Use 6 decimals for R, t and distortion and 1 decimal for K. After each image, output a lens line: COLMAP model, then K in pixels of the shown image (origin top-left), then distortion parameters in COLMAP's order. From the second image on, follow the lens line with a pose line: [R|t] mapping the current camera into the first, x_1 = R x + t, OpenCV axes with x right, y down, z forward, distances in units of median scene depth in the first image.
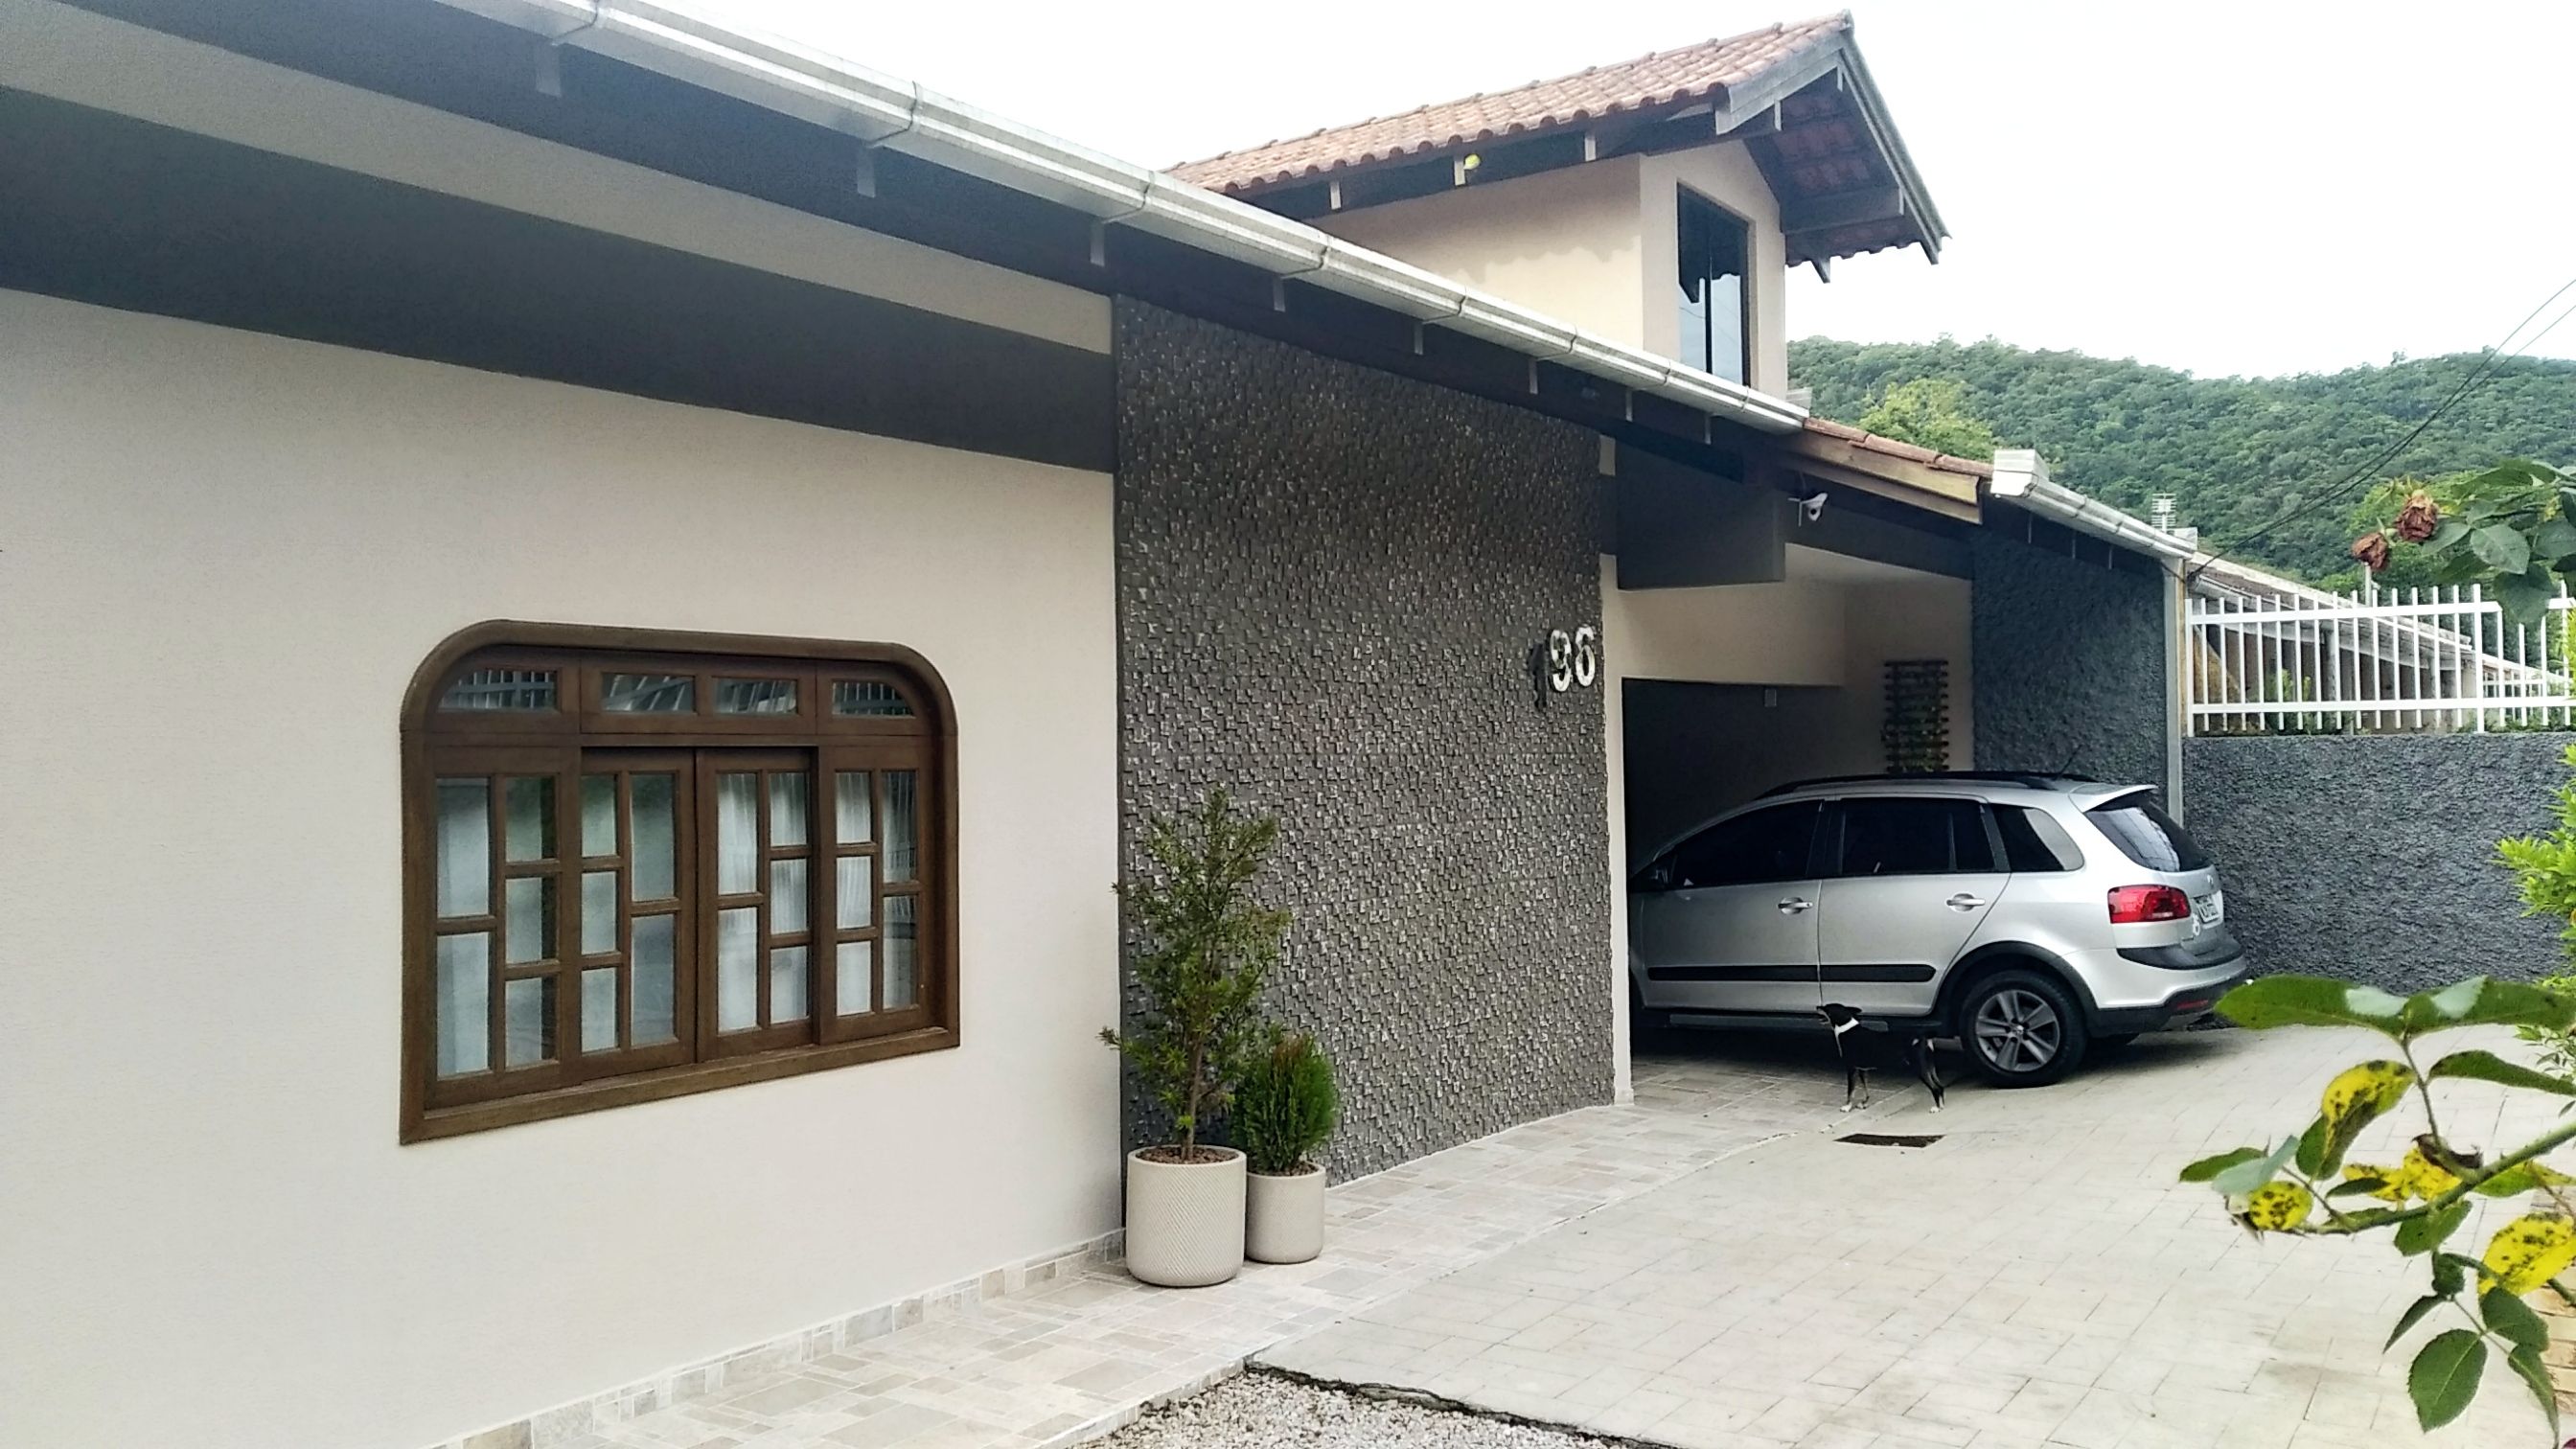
lens RADIAL K [[2005.5, 0, 1274.4], [0, 2005.5, 736.1], [0, 0, 1]] dist [0.049818, -0.098931]
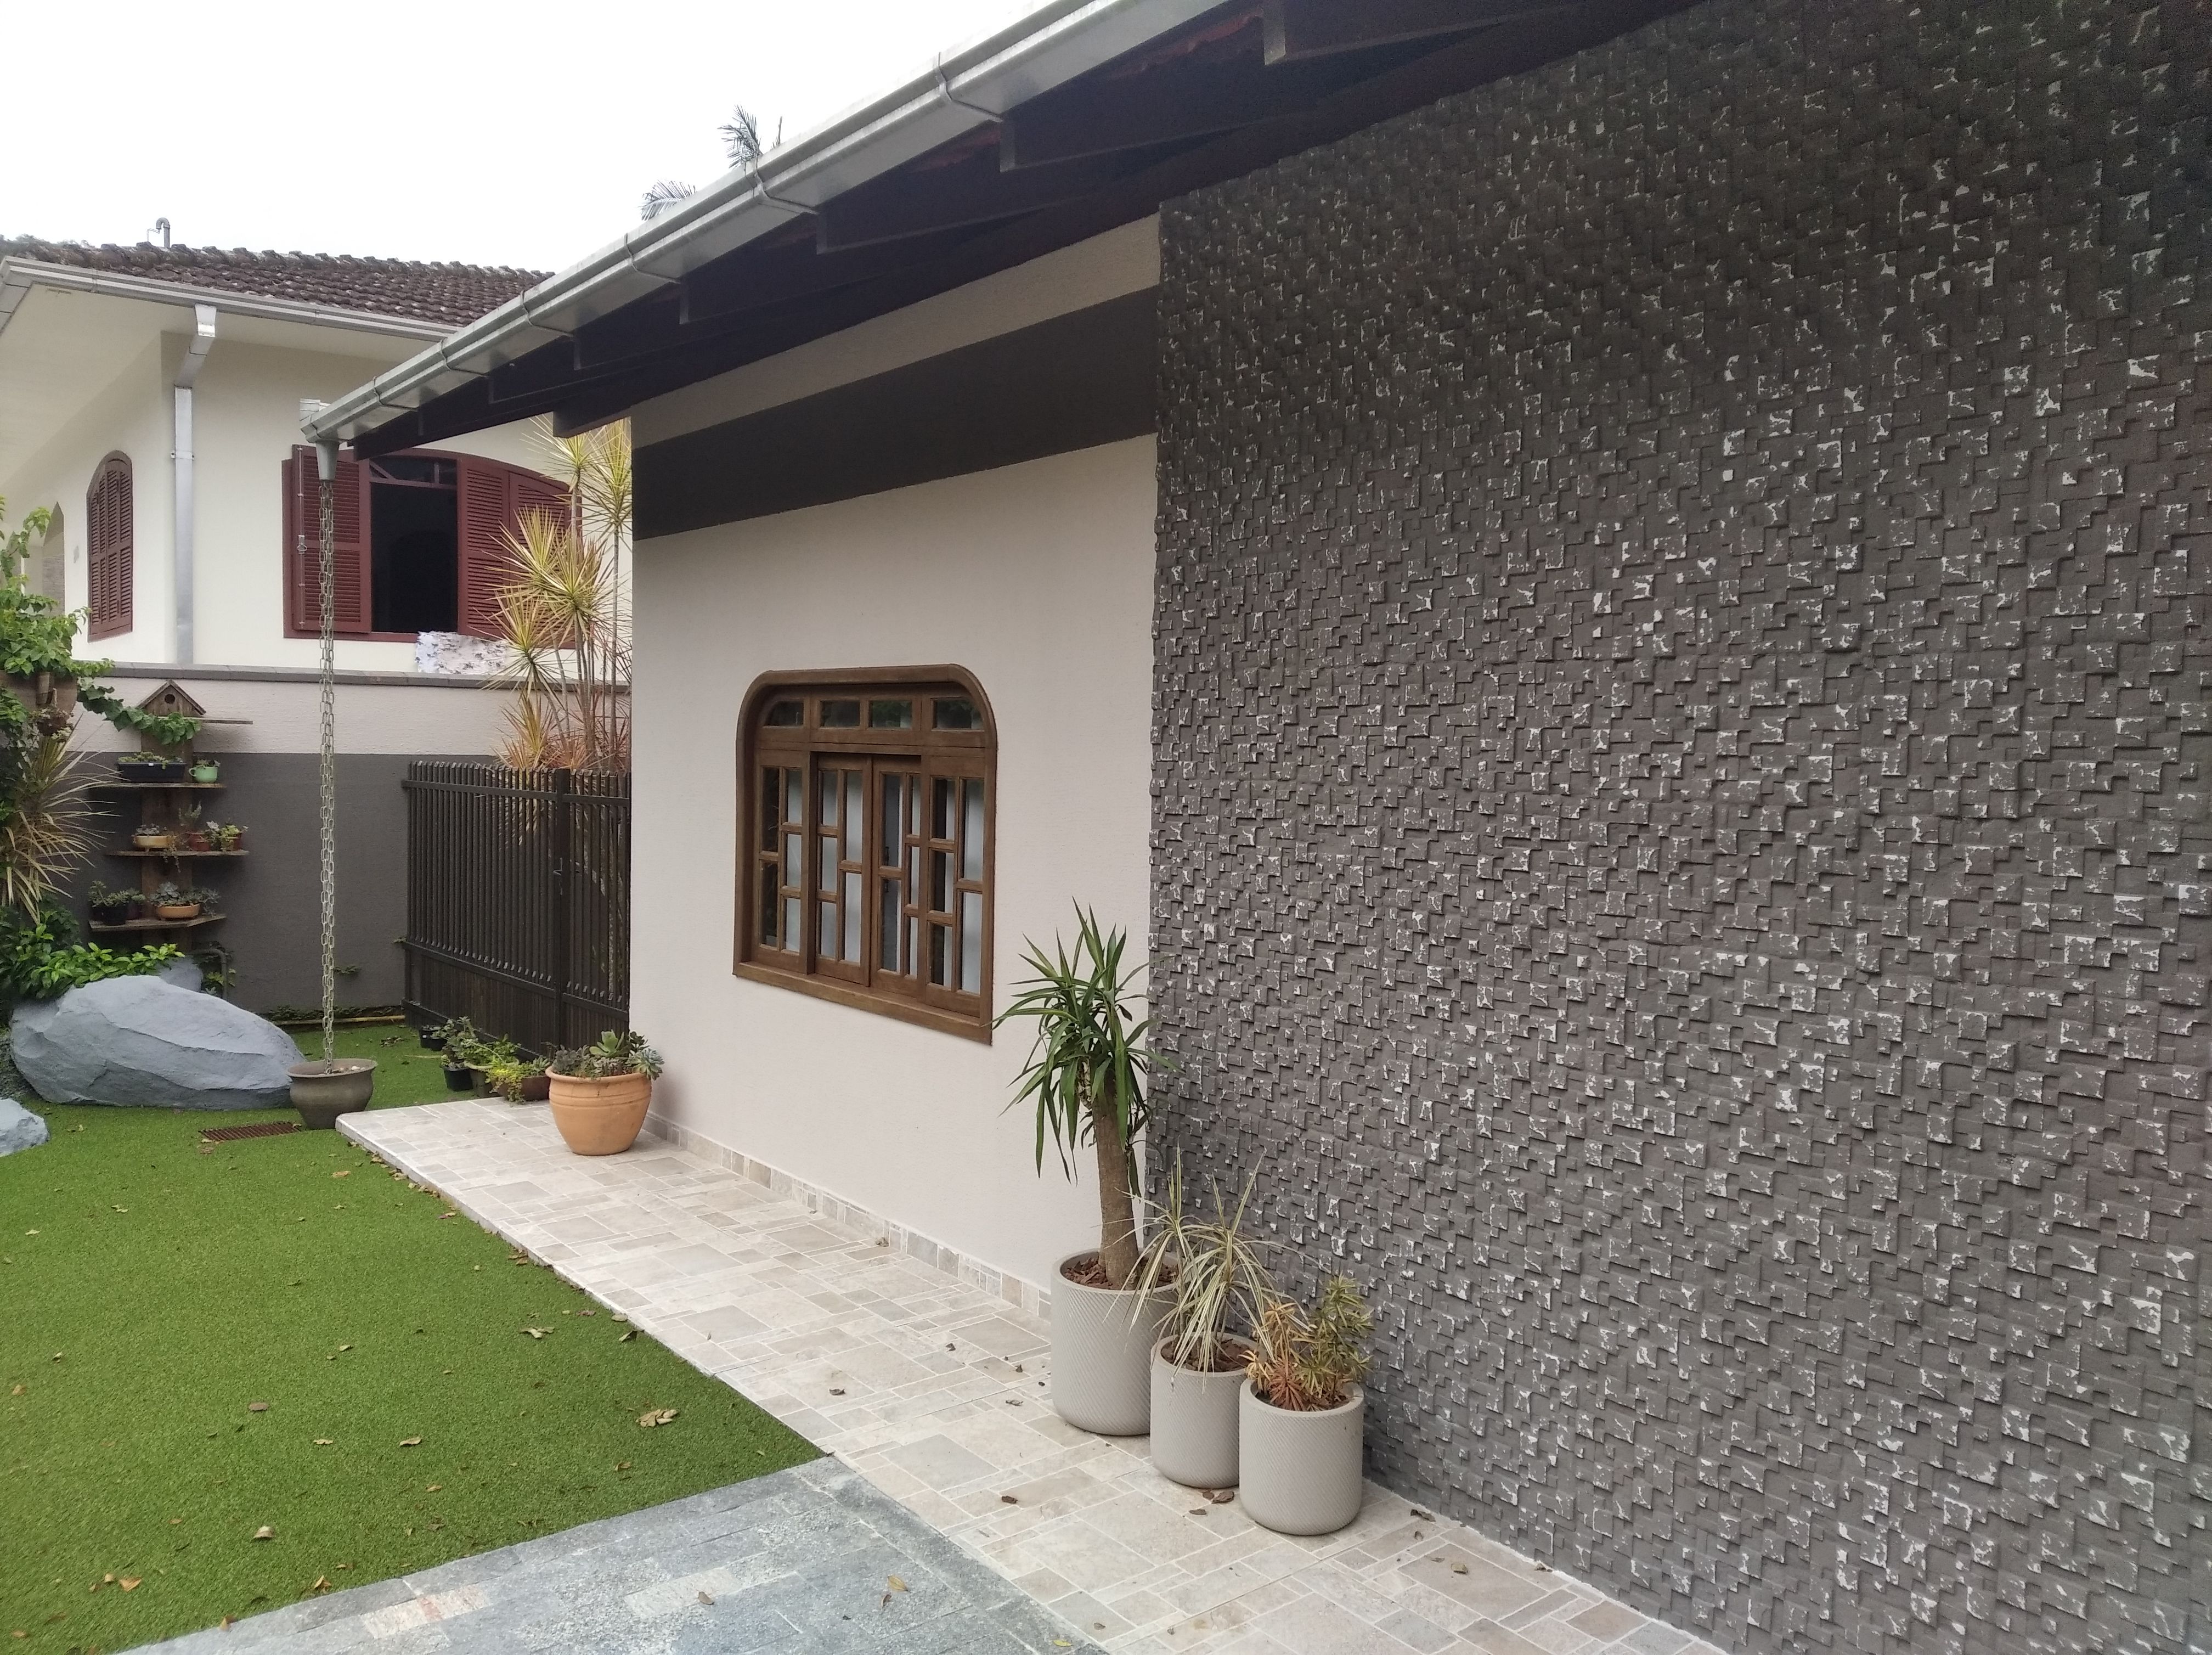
lens RADIAL K [[1748.9, 0, 1119.3], [0, 1748.9, 828.5], [0, 0, 1]] dist [0.059645, -0.111122]
pose [[-0.312291, 0.057523, -0.948243, 0.499067], [-0.000352, 0.998158, 0.060667, -0.010026], [0.949987, 0.019279, -0.311695, 0.985928]]
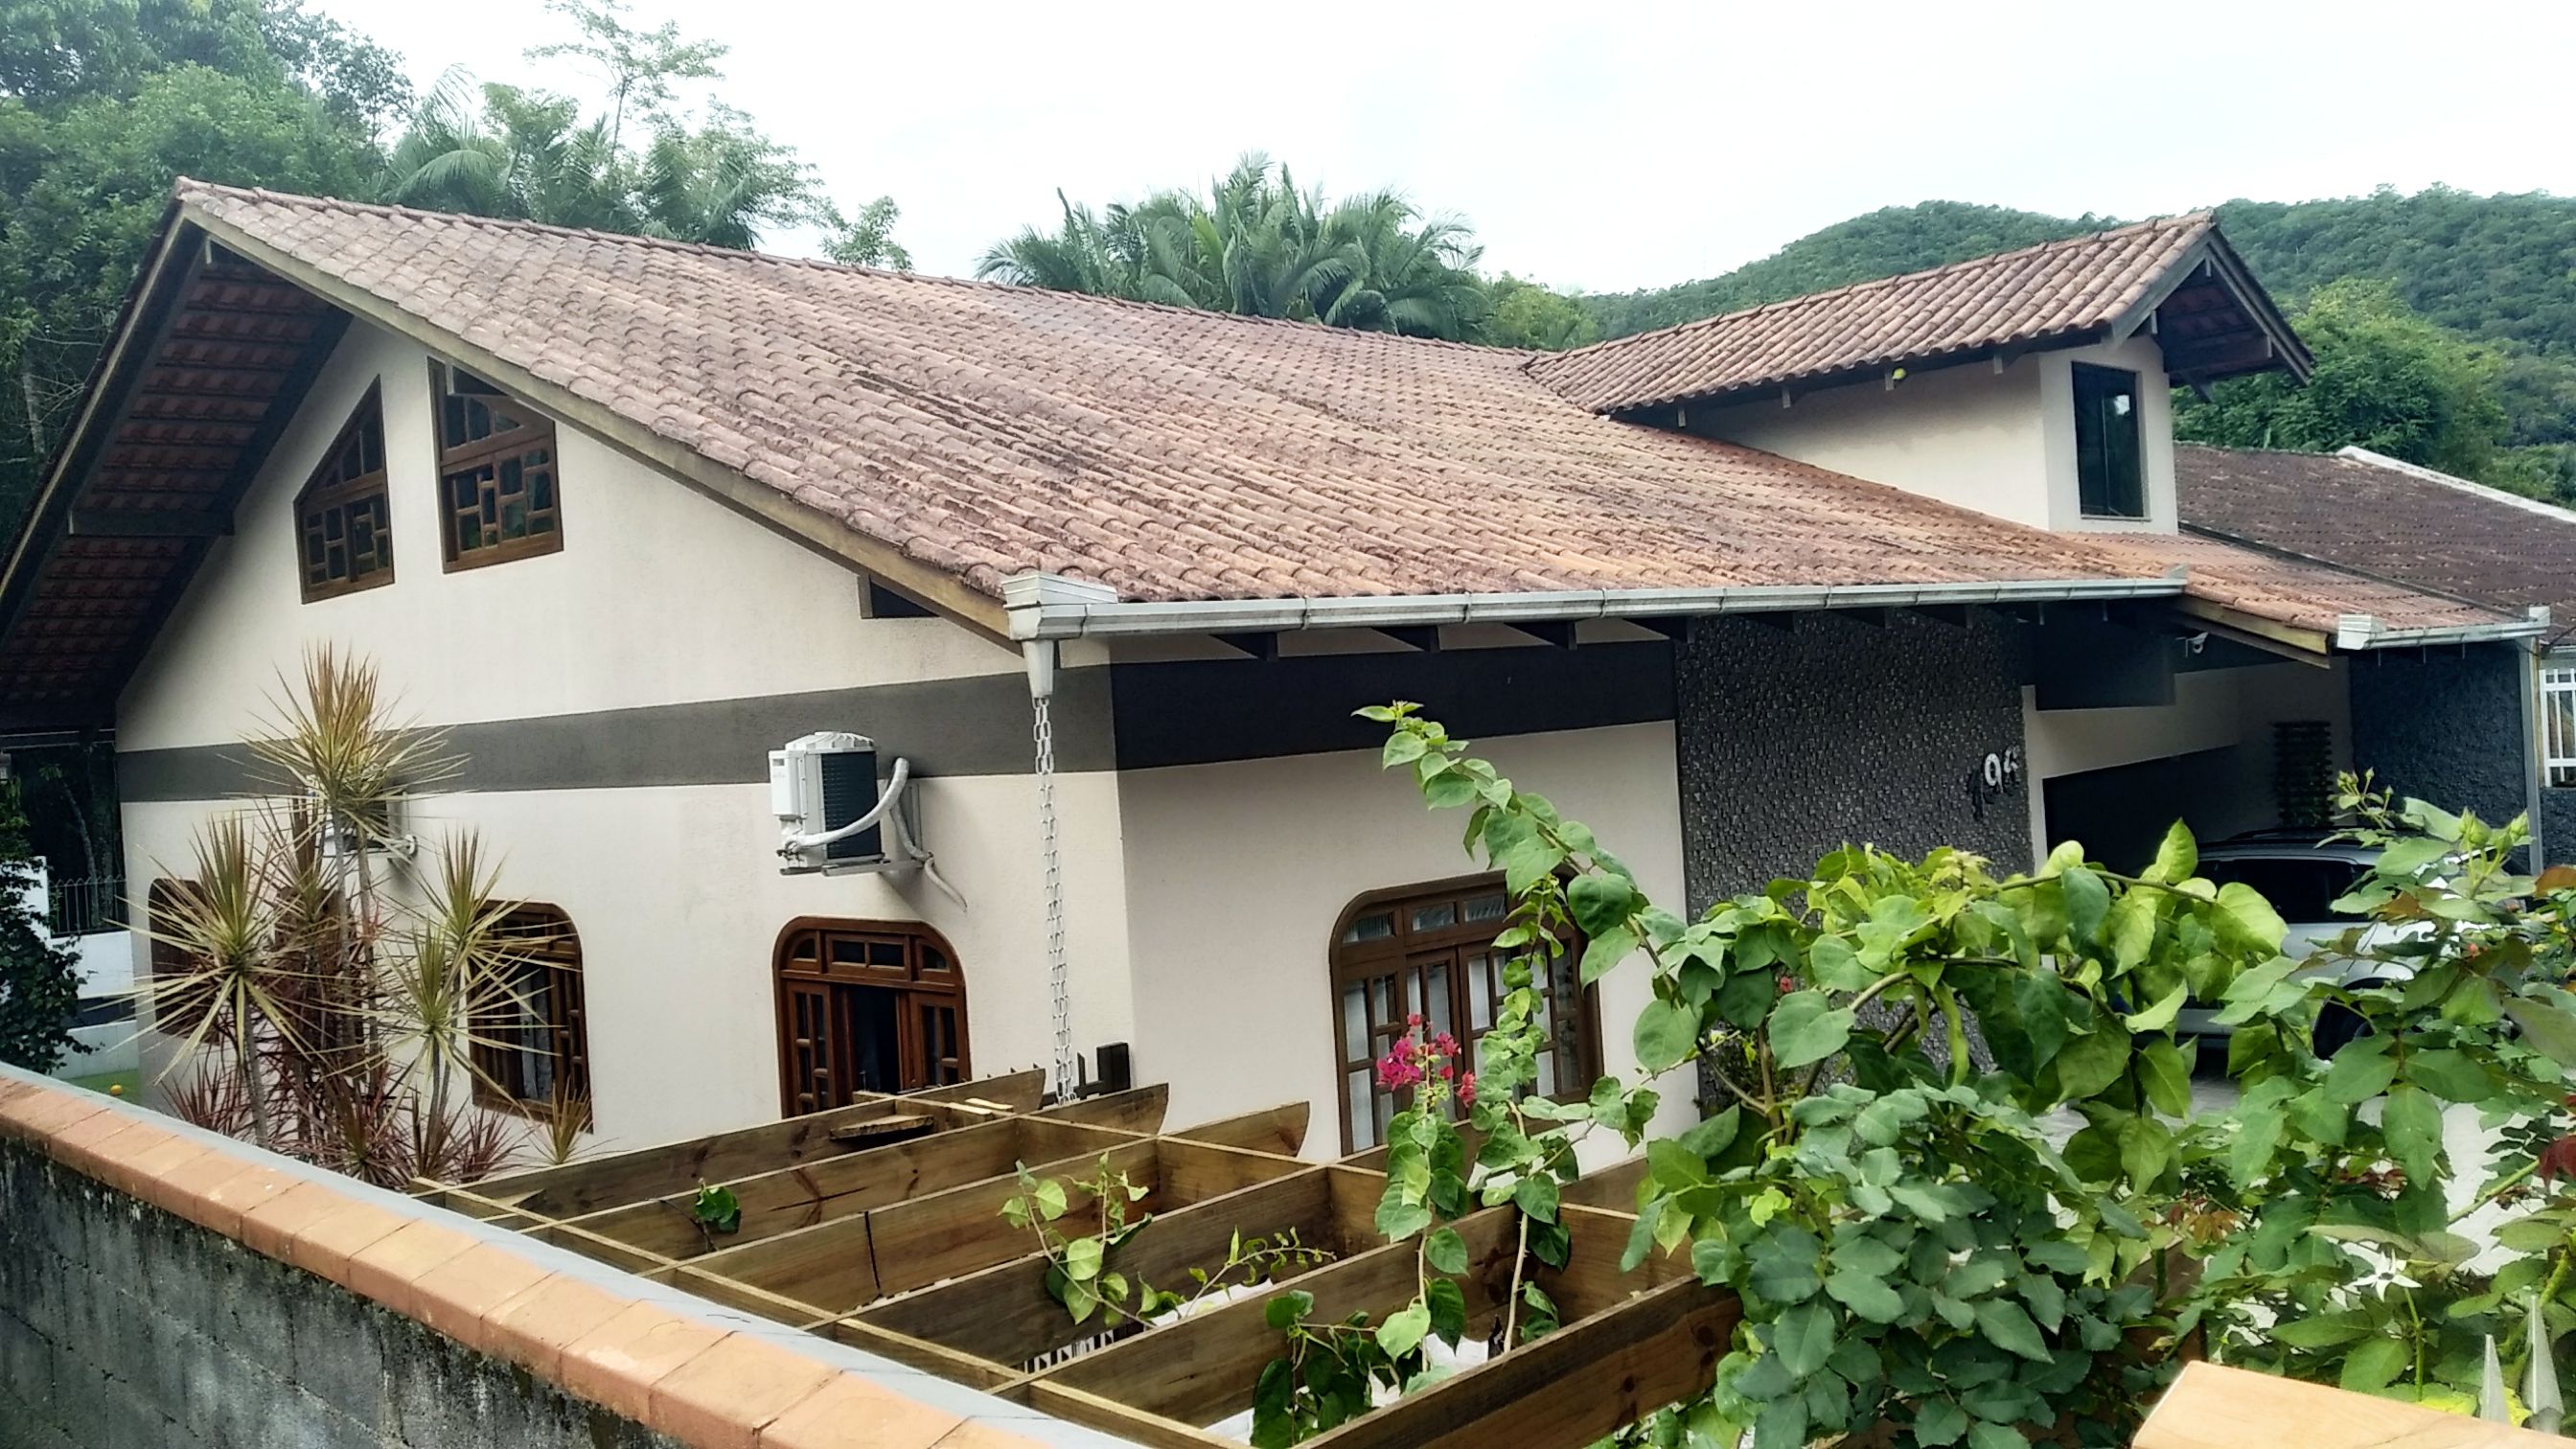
lens RADIAL K [[2005.5, 0, 1274.4], [0, 2005.5, 736.1], [0, 0, 1]] dist [0.049818, -0.098931]
pose [[0.981133, -0.043394, -0.188401, -0.074926], [0.049380, 0.998410, 0.027193, -0.141294], [0.186922, -0.035983, 0.981716, -0.418662]]
